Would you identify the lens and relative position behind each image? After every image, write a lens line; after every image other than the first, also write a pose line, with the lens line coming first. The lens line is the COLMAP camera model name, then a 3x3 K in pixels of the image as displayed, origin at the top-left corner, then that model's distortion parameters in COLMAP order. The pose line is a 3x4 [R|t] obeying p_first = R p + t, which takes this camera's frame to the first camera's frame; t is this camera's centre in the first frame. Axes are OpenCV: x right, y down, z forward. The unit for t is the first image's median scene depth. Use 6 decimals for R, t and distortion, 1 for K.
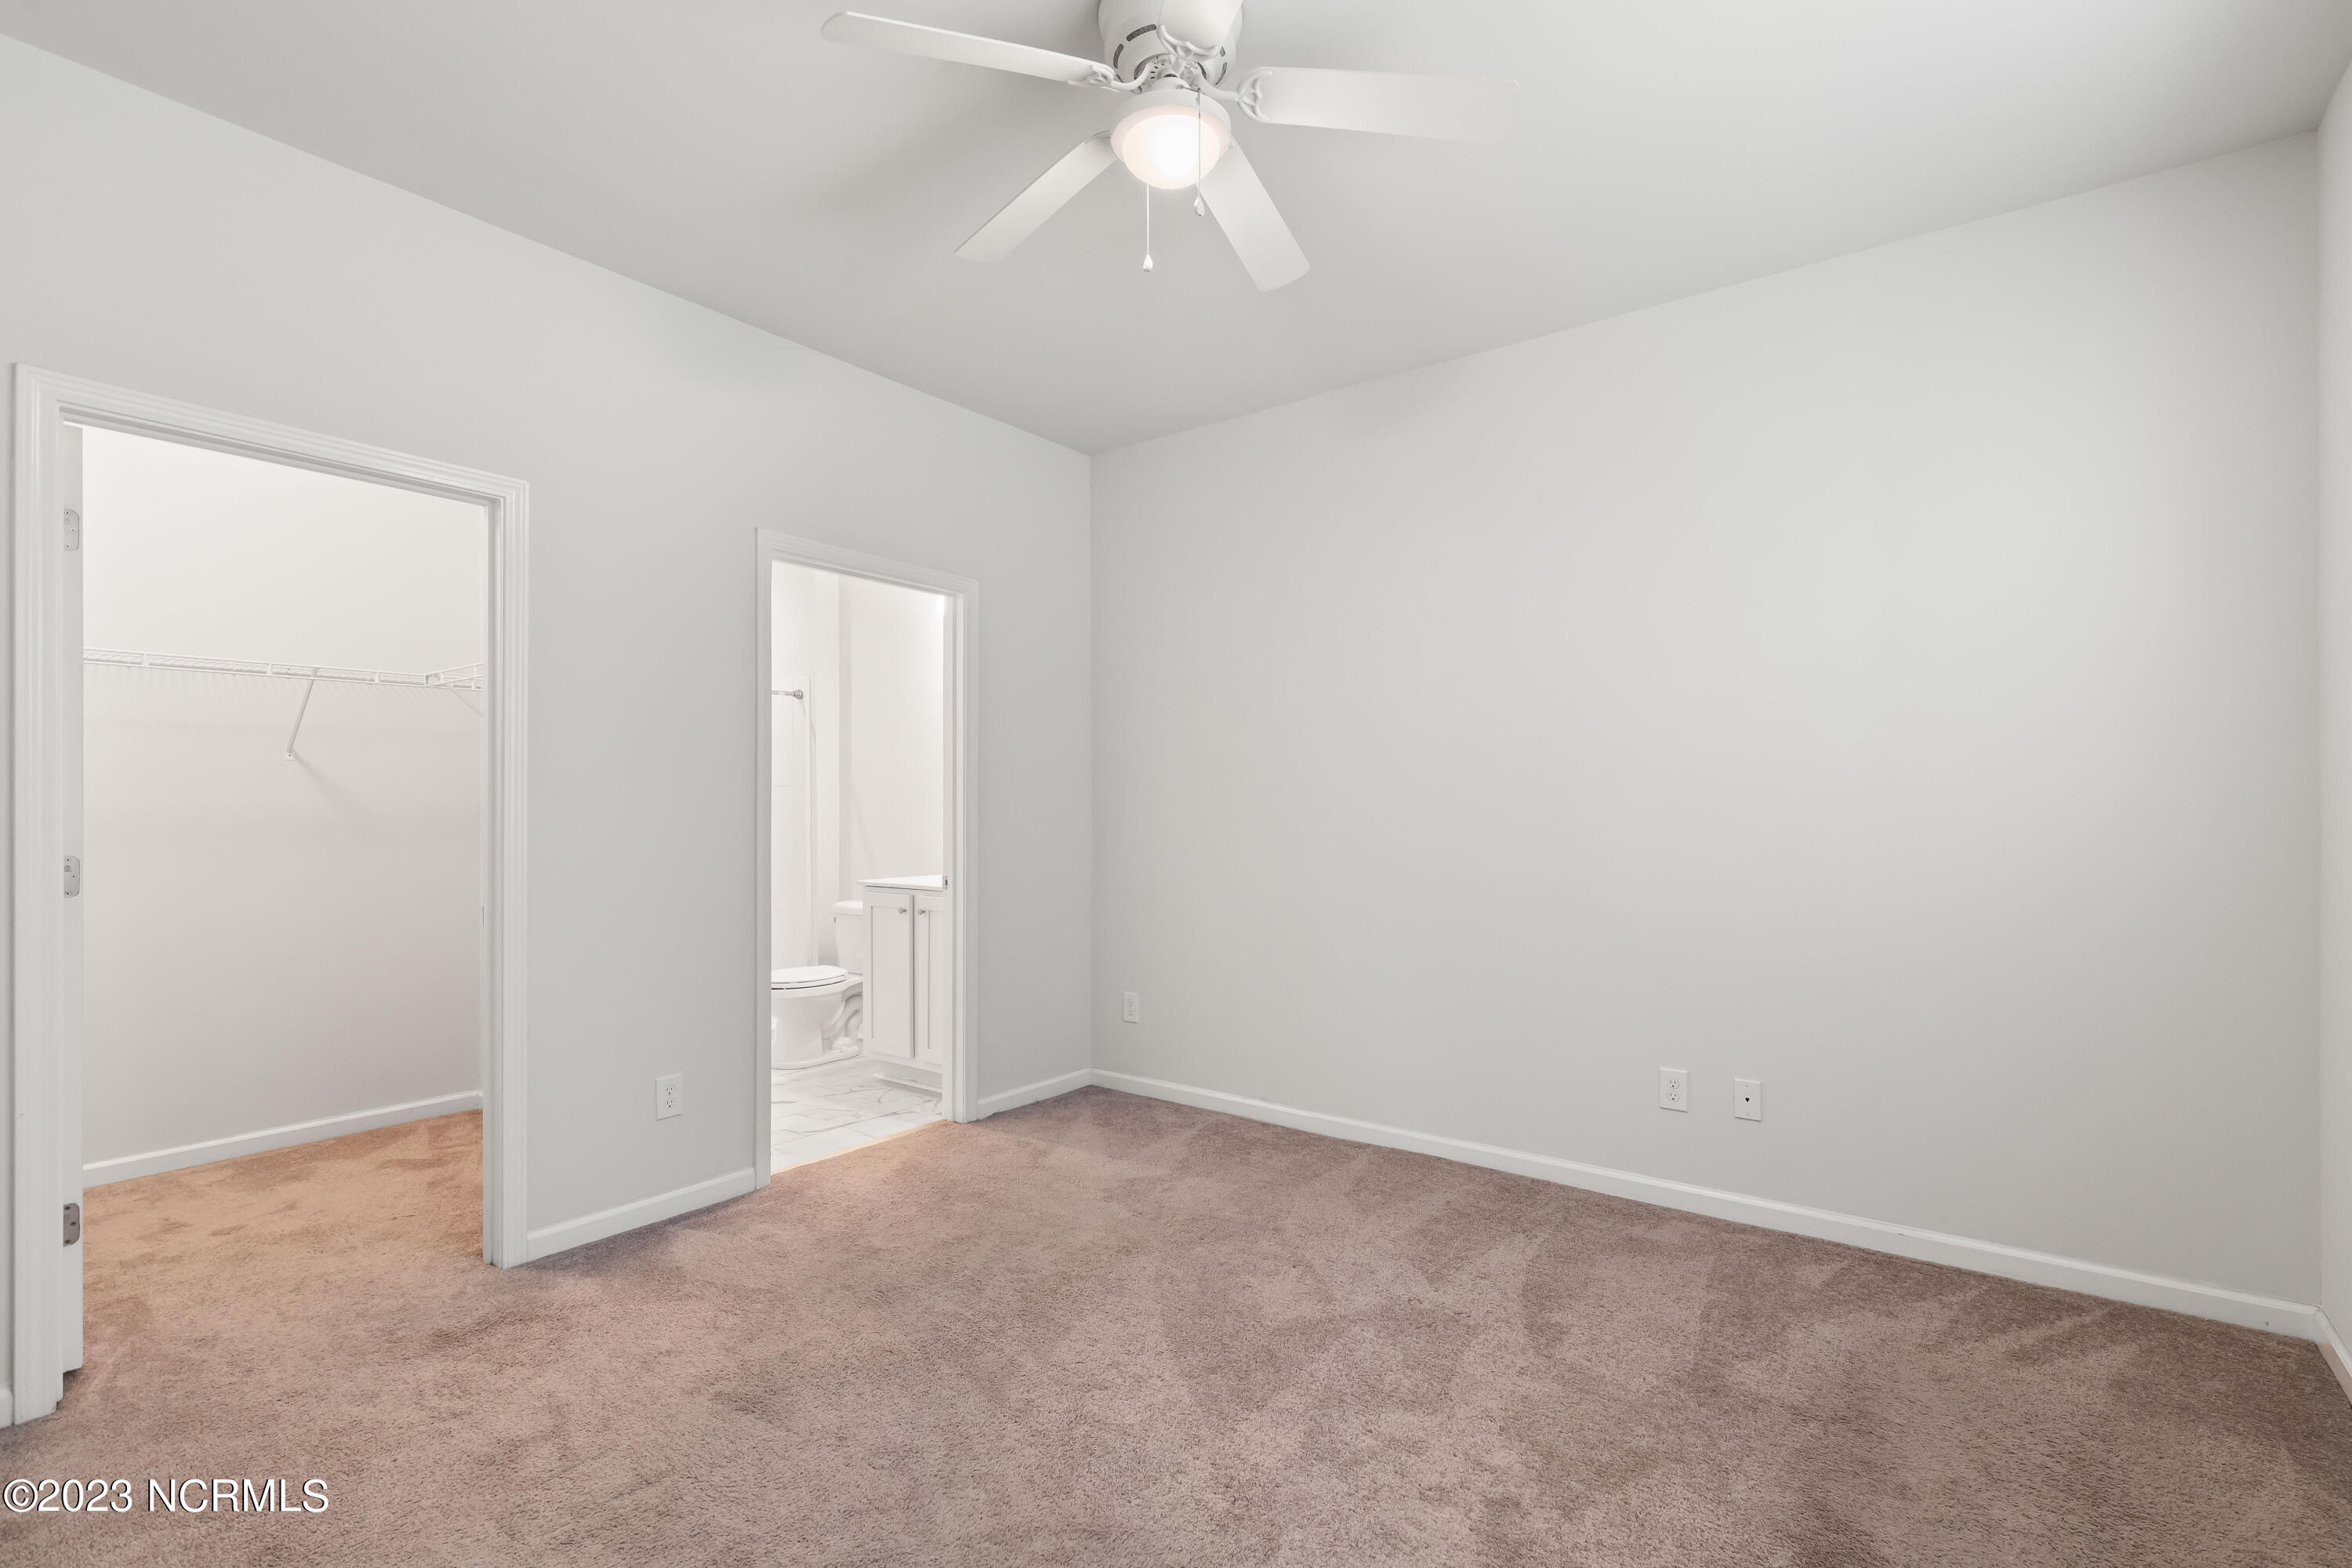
lens RADIAL K [[1077.9, 0, 1171.9], [0, 1077.9, 787.5], [0, 0, 1]] dist [0.005259, 0.000304]
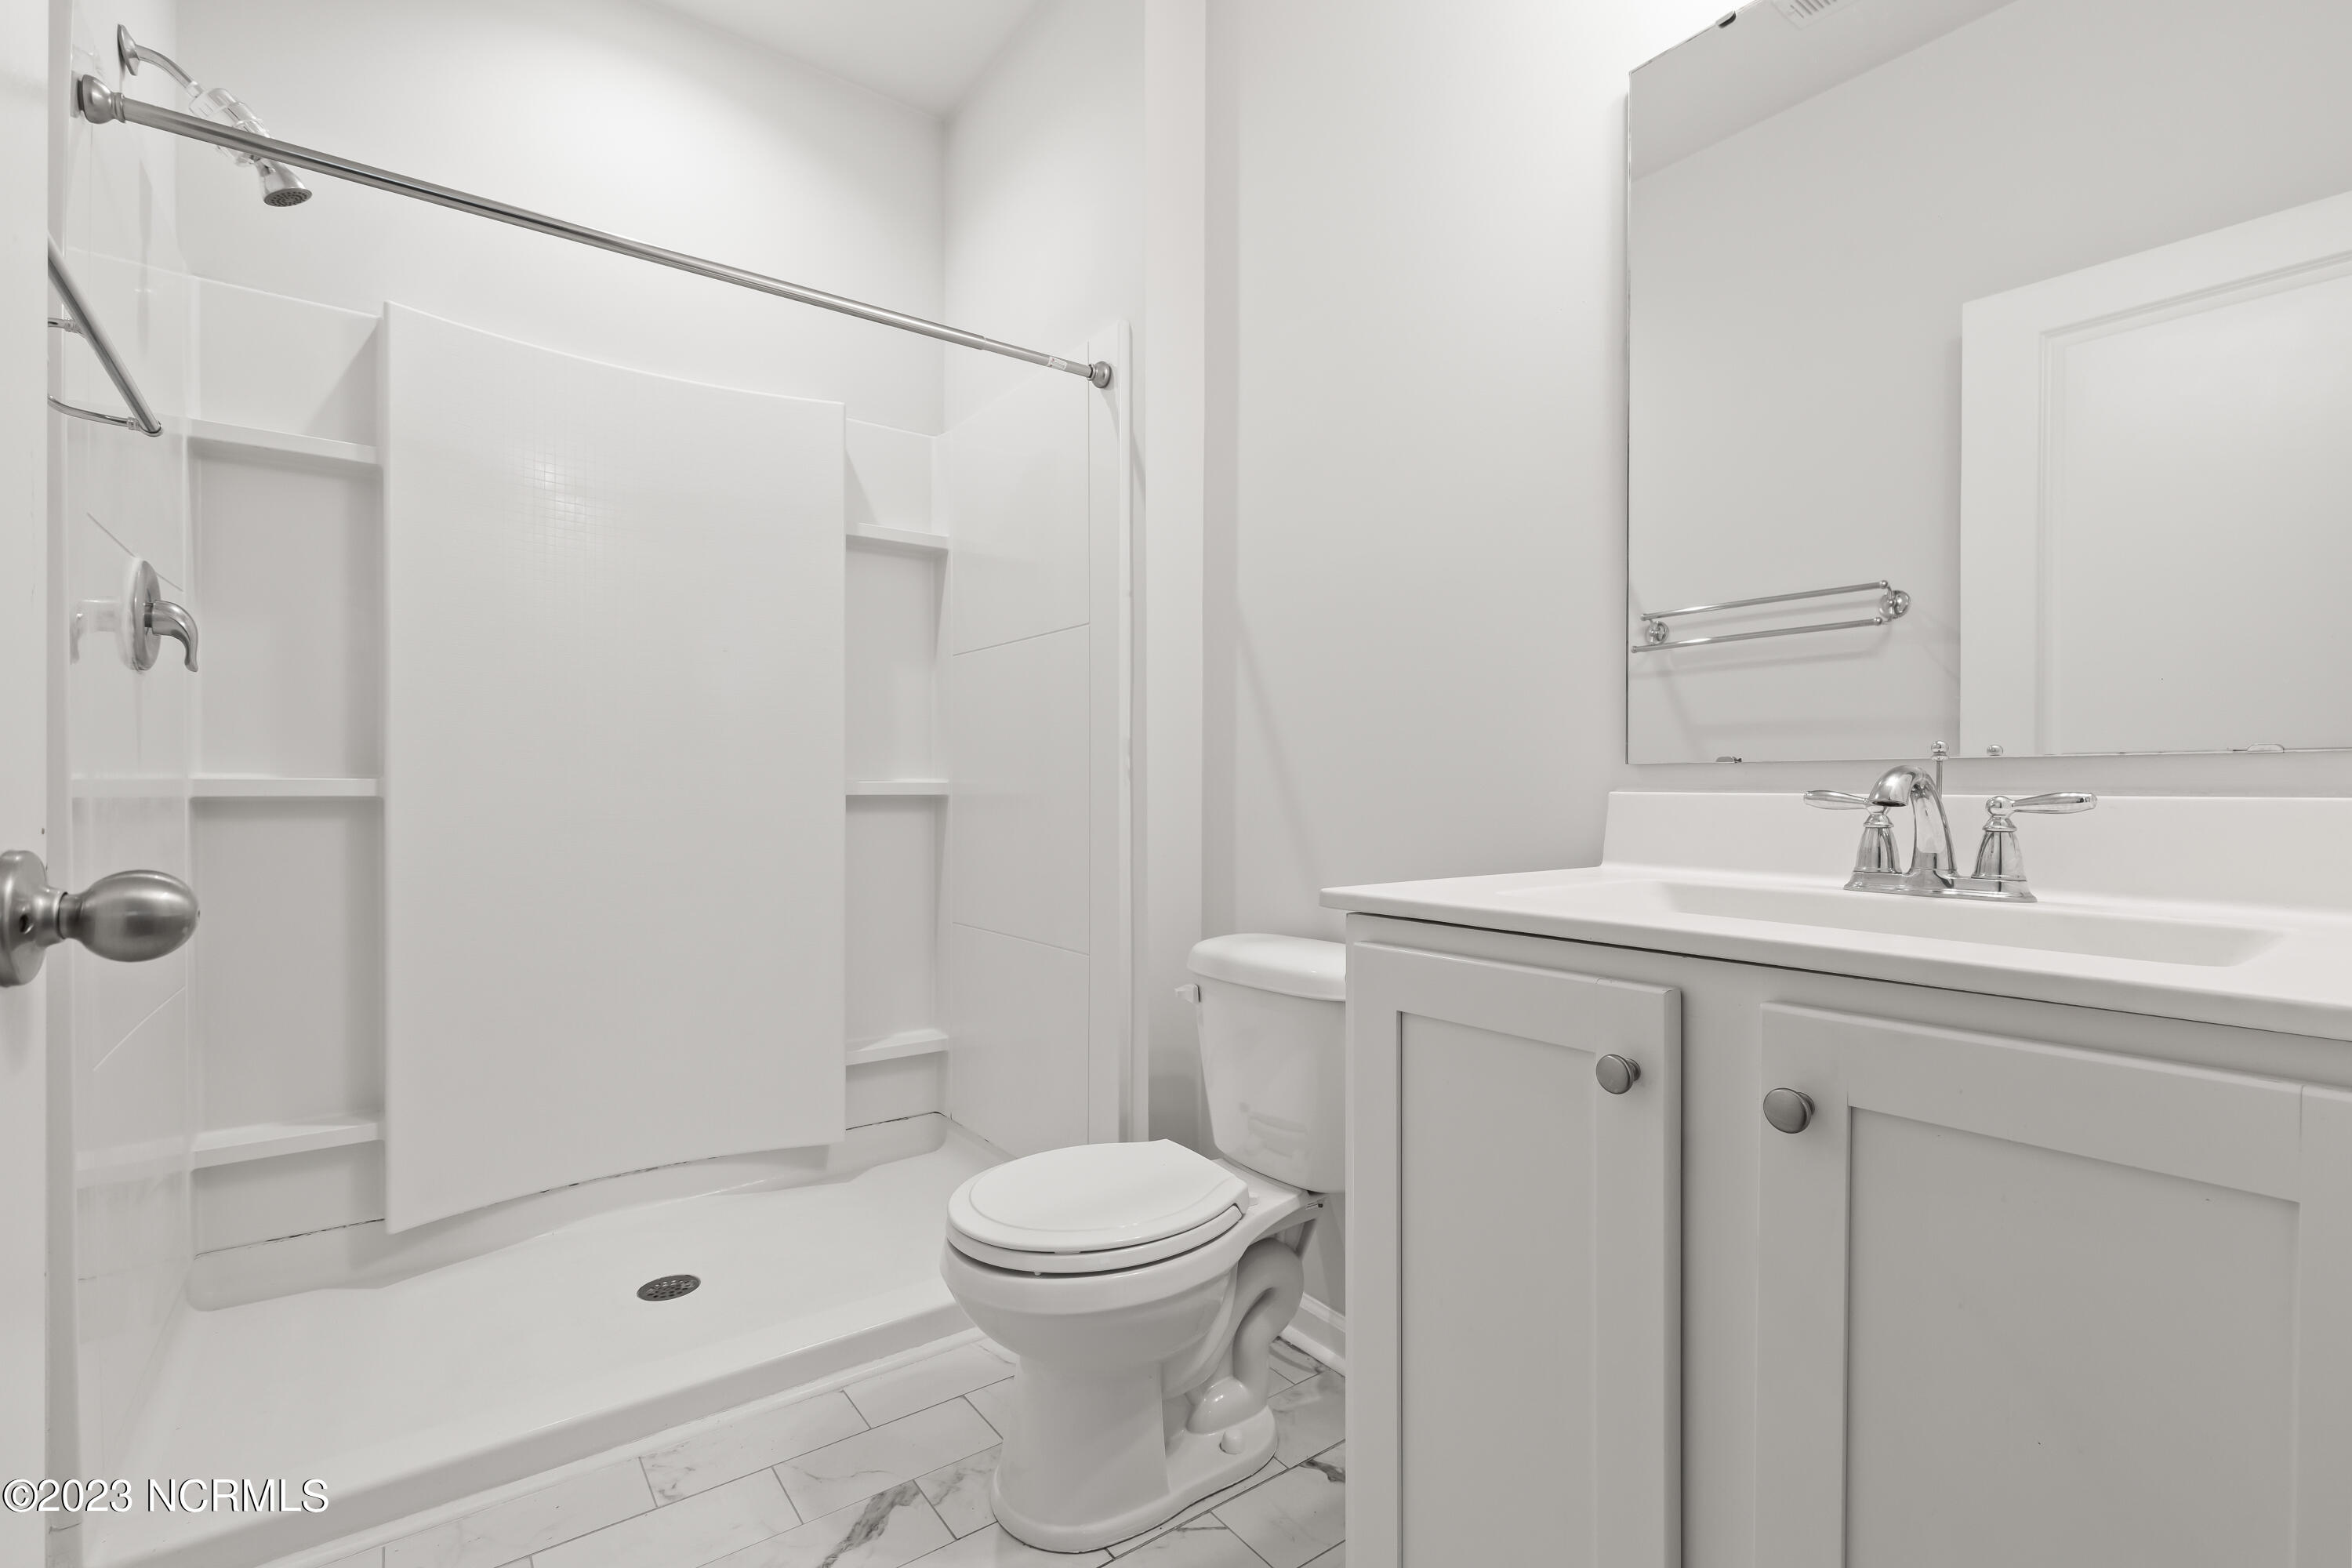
lens RADIAL K [[1077.9, 0, 1176.6], [0, 1077.9, 788.7], [0, 0, 1]] dist [0.005259, 0.000304]
pose [[0.959019, 0.003093, -0.283324, -0.230124], [-0.001682, 0.999985, 0.005220, 0.057562], [0.283336, -0.004529, 0.959010, 0.695138]]
